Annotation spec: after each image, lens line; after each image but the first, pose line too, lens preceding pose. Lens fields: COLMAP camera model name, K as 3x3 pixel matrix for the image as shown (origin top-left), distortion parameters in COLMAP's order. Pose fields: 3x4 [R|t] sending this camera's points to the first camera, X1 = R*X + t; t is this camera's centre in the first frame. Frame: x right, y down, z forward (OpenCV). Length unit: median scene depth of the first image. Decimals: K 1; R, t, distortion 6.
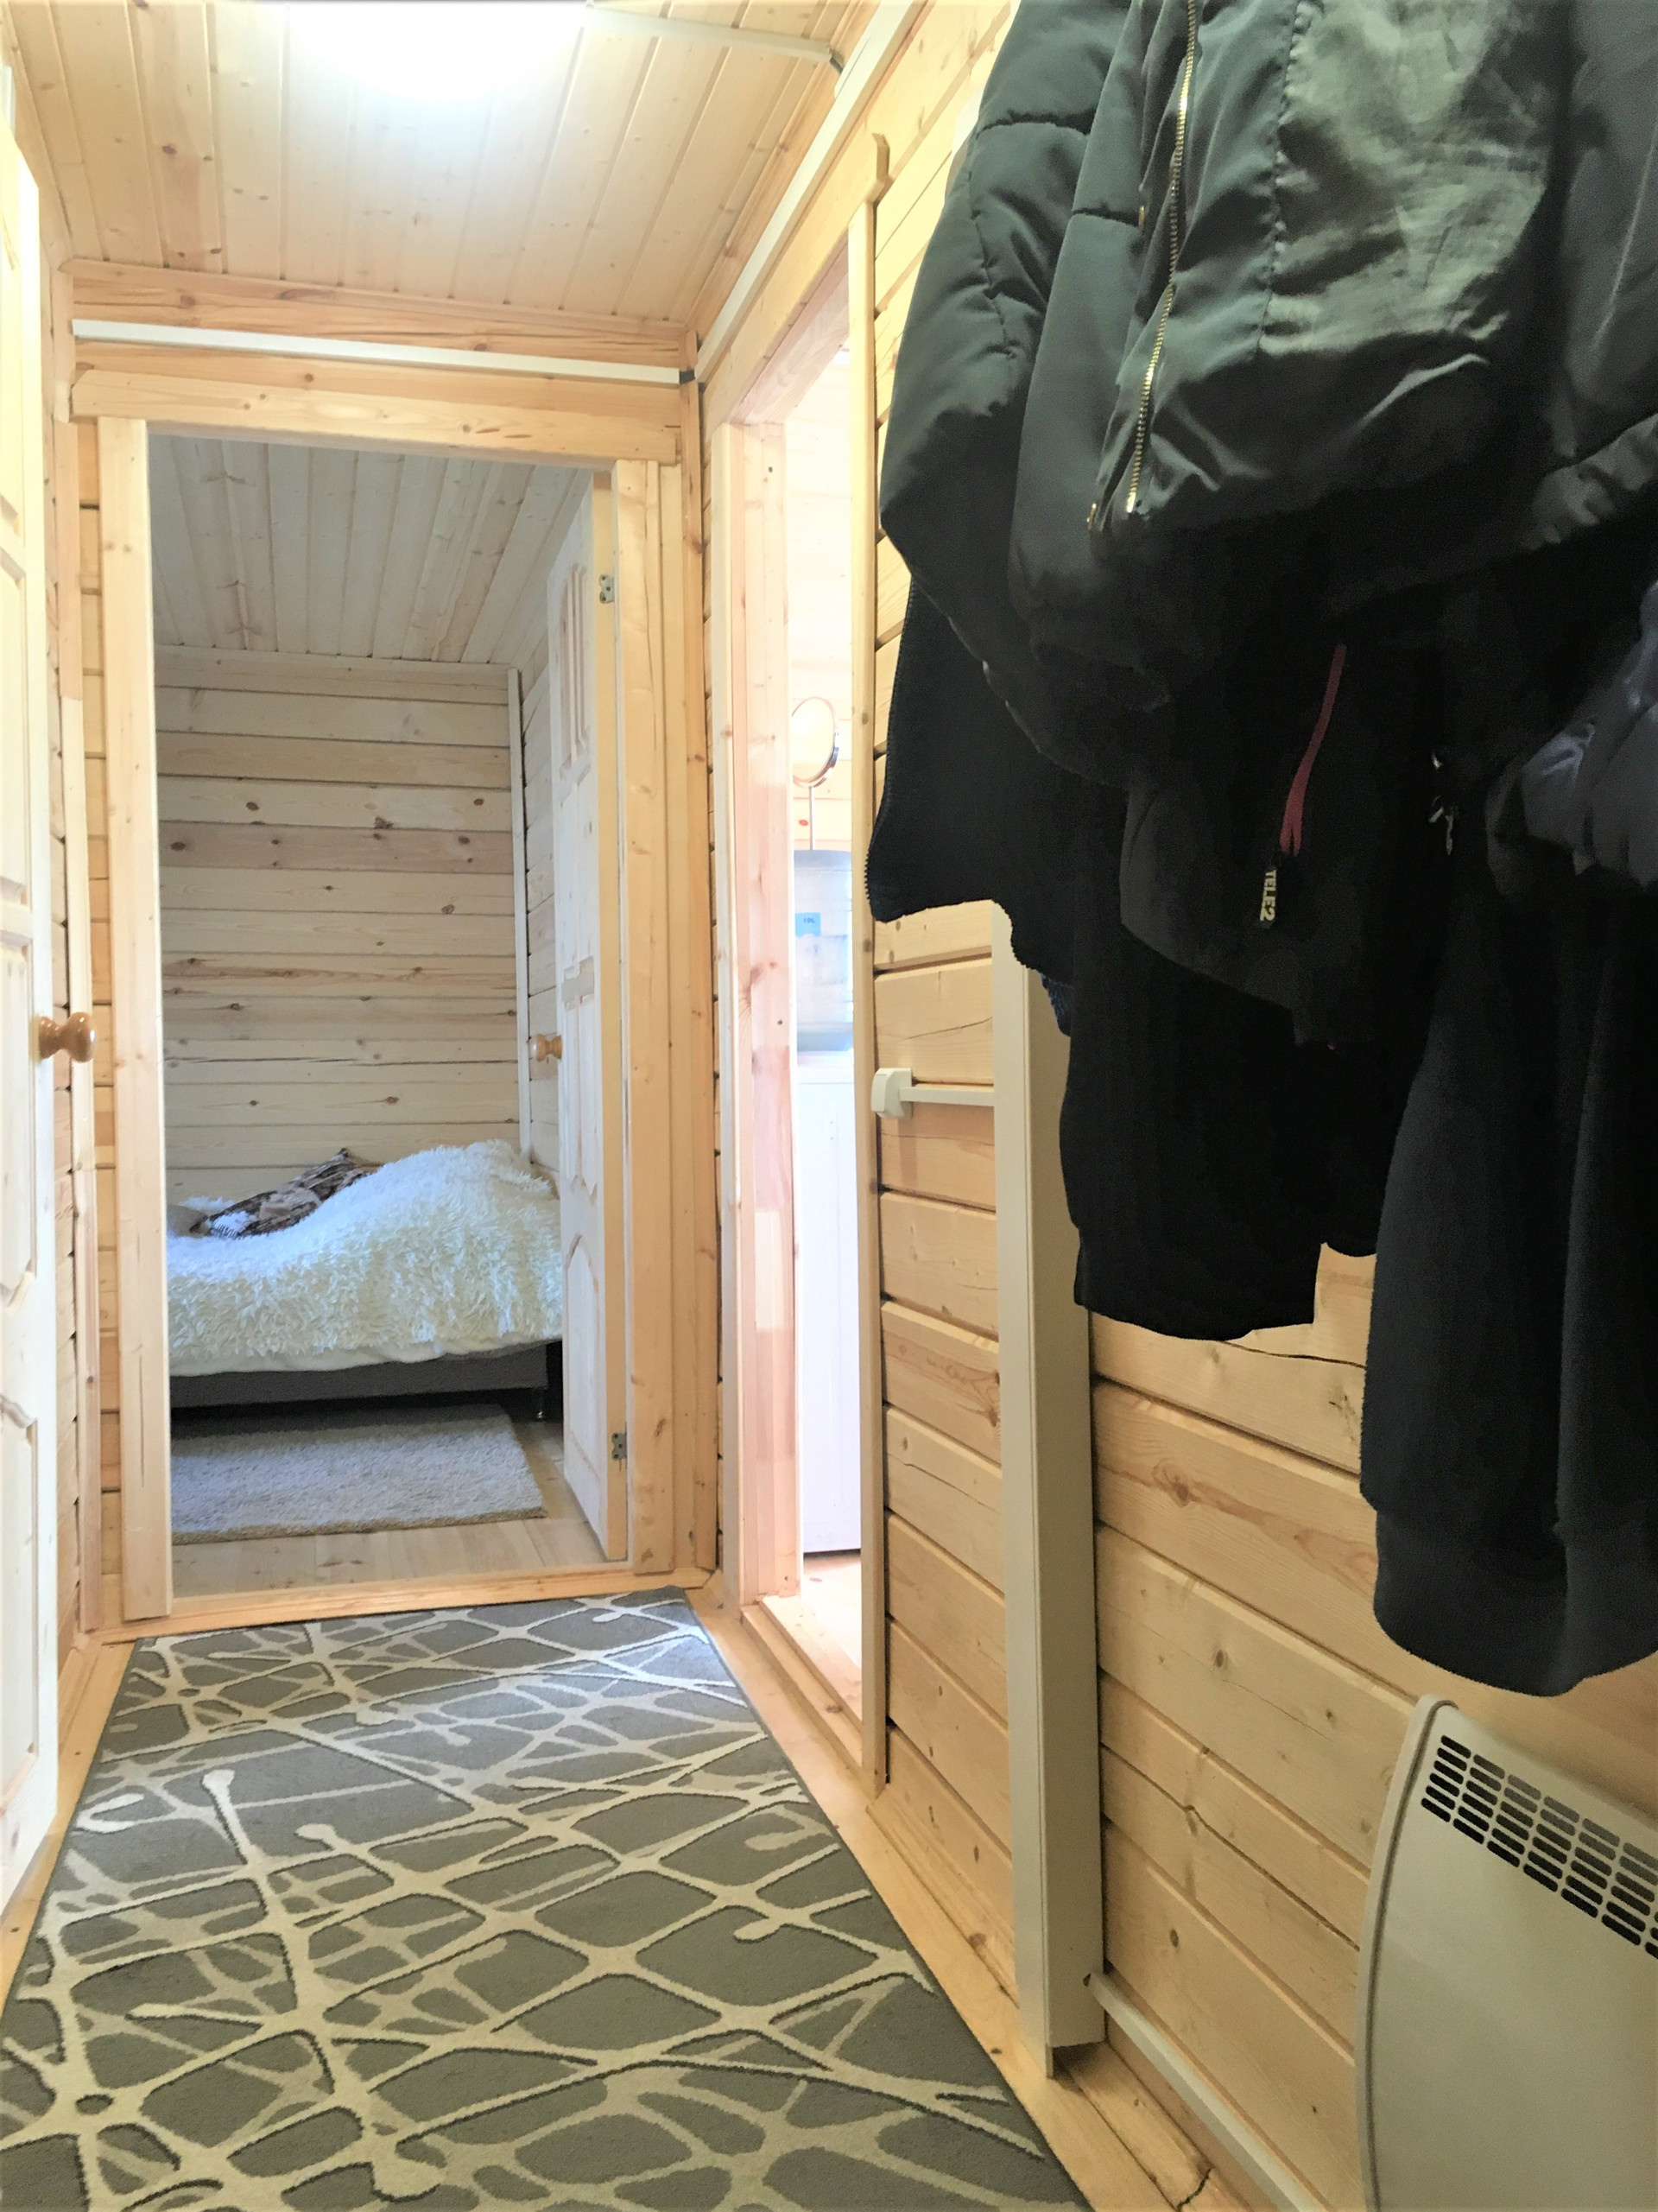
lens RADIAL K [[1904.1, 0, 826.4], [0, 1904.1, 1109.1], [0, 0, 1]] dist [0.070074, -0.091128]
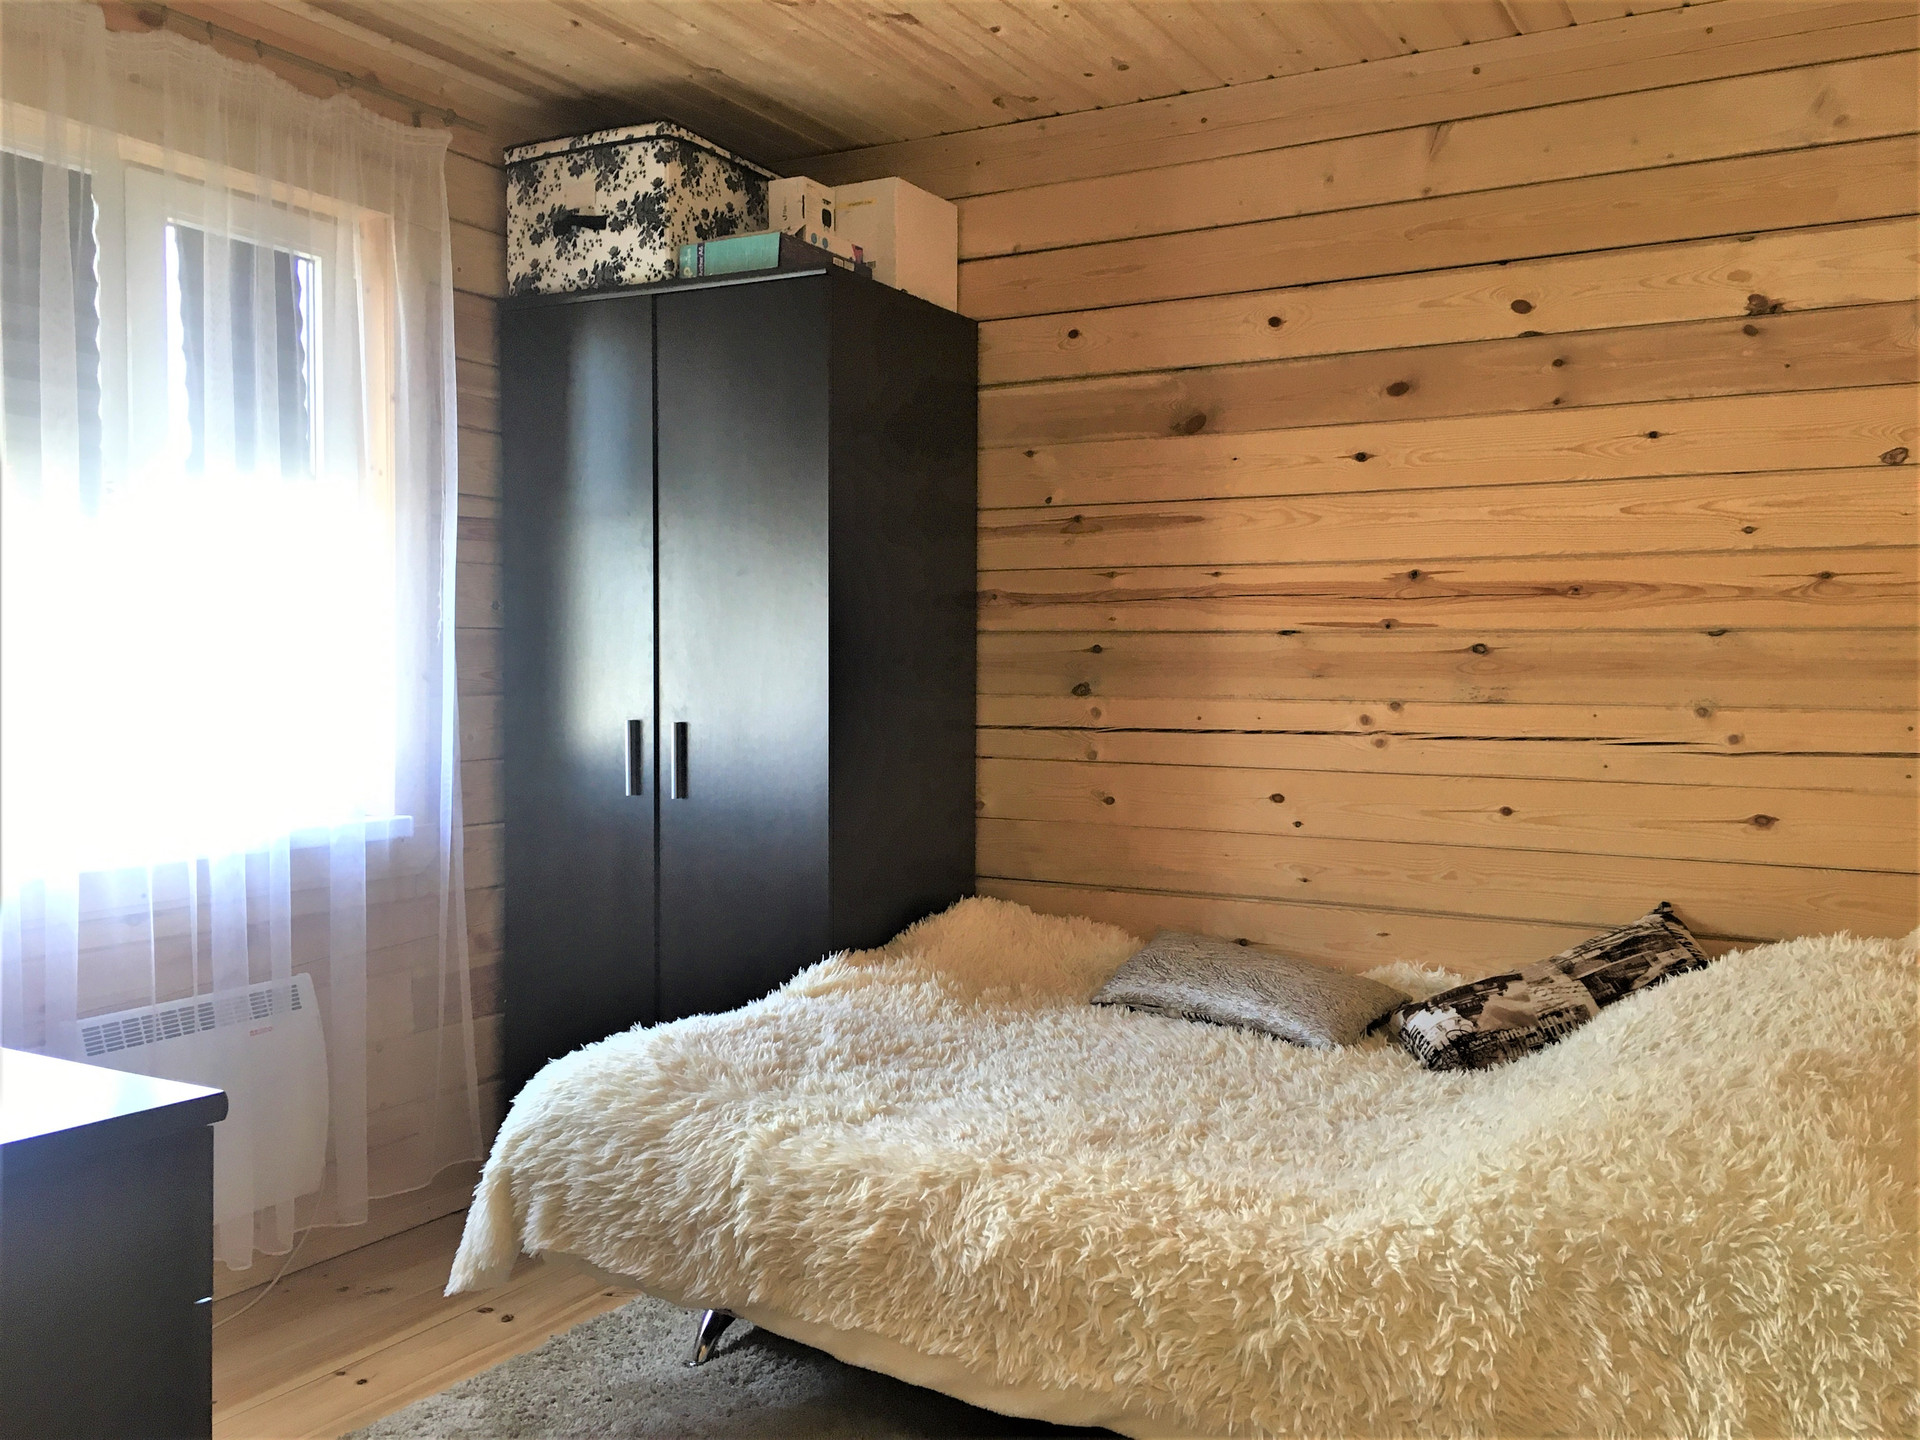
lens RADIAL K [[1652.9, 0, 948.0], [0, 1652.9, 715.4], [0, 0, 1]] dist [0.070074, -0.091128]
pose [[0.708518, 0.031073, -0.705008, -0.061707], [-0.024110, 0.999513, 0.019823, -0.039670], [0.705281, 0.002953, 0.708922, 0.525370]]
